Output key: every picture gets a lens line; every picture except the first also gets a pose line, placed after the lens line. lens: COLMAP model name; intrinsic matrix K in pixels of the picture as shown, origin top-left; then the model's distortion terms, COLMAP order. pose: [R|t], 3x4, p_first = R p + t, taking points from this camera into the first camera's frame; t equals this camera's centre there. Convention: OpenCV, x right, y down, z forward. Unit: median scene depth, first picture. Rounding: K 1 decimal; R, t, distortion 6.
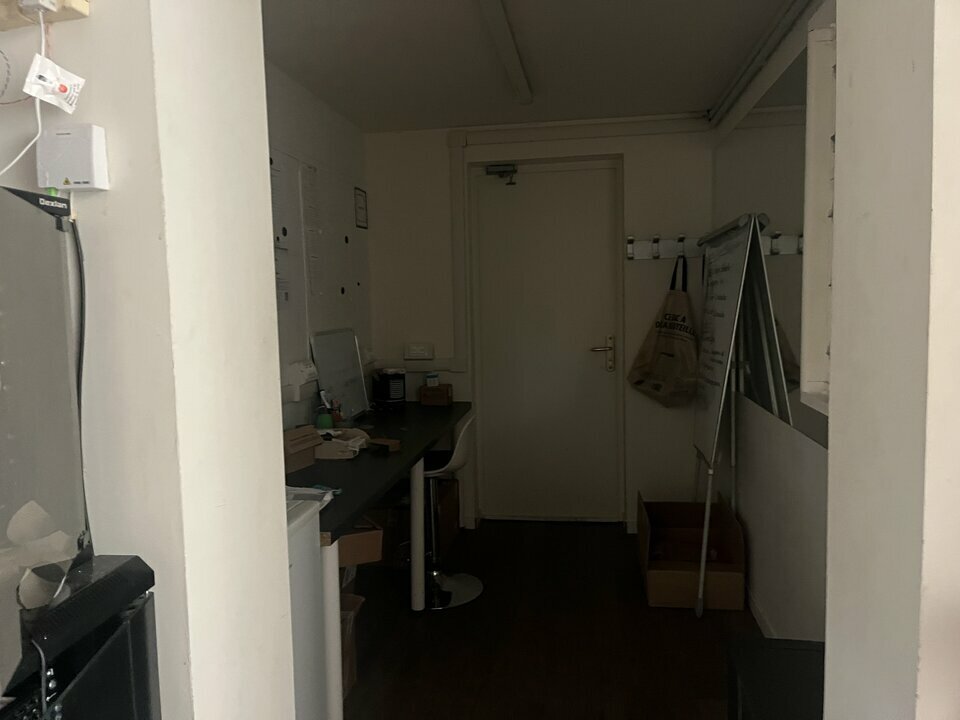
lens RADIAL K [[727.2, 0, 480.0], [0, 727.2, 360.0], [0, 0, 1]] dist [0.051150, -0.080337]
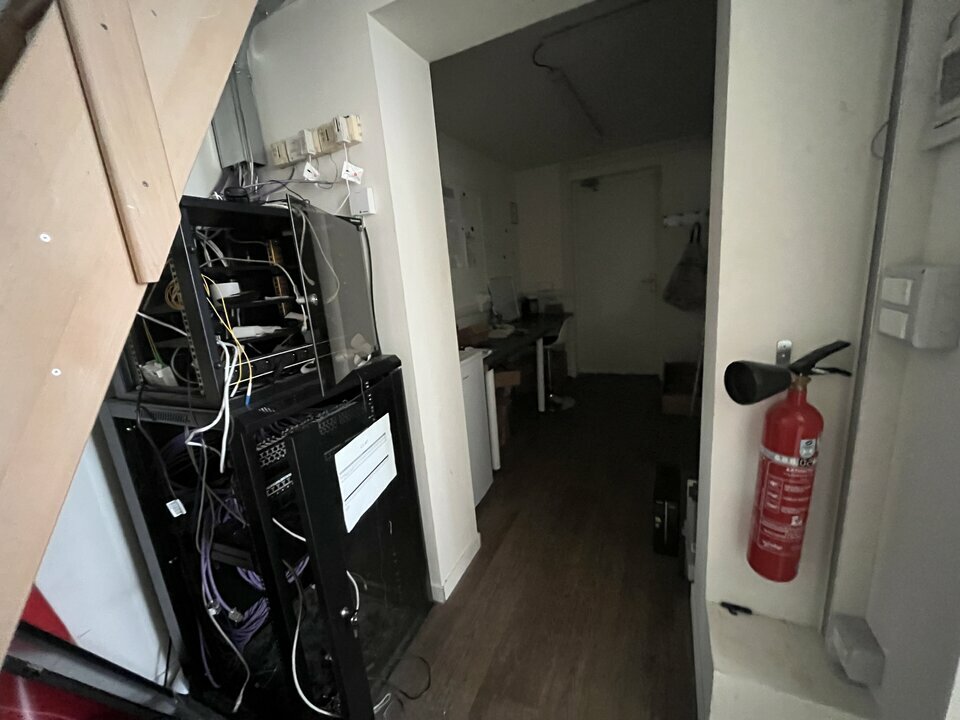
lens RADIAL K [[387.3, 0, 477.1], [0, 387.3, 359.1], [0, 0, 1]] dist [0.000582, 0.000071]
pose [[0.953173, 0.006469, -0.302355, 0.081079], [0.039805, 0.988390, 0.146633, 0.028647], [0.299793, -0.151802, 0.941849, -0.081520]]
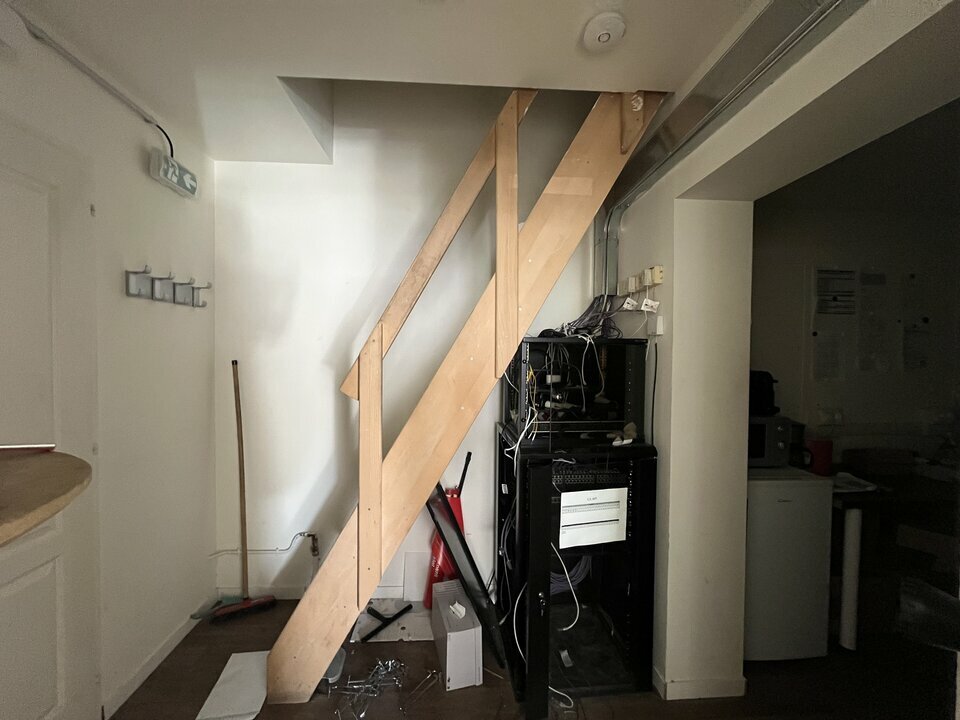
lens RADIAL K [[387.3, 0, 477.1], [0, 387.3, 359.1], [0, 0, 1]] dist [0.000582, 0.000071]
pose [[0.210154, 0.041161, -0.976801, 0.336771], [-0.097757, 0.994991, 0.020896, -0.024601], [0.972769, 0.091098, 0.213125, -0.057195]]
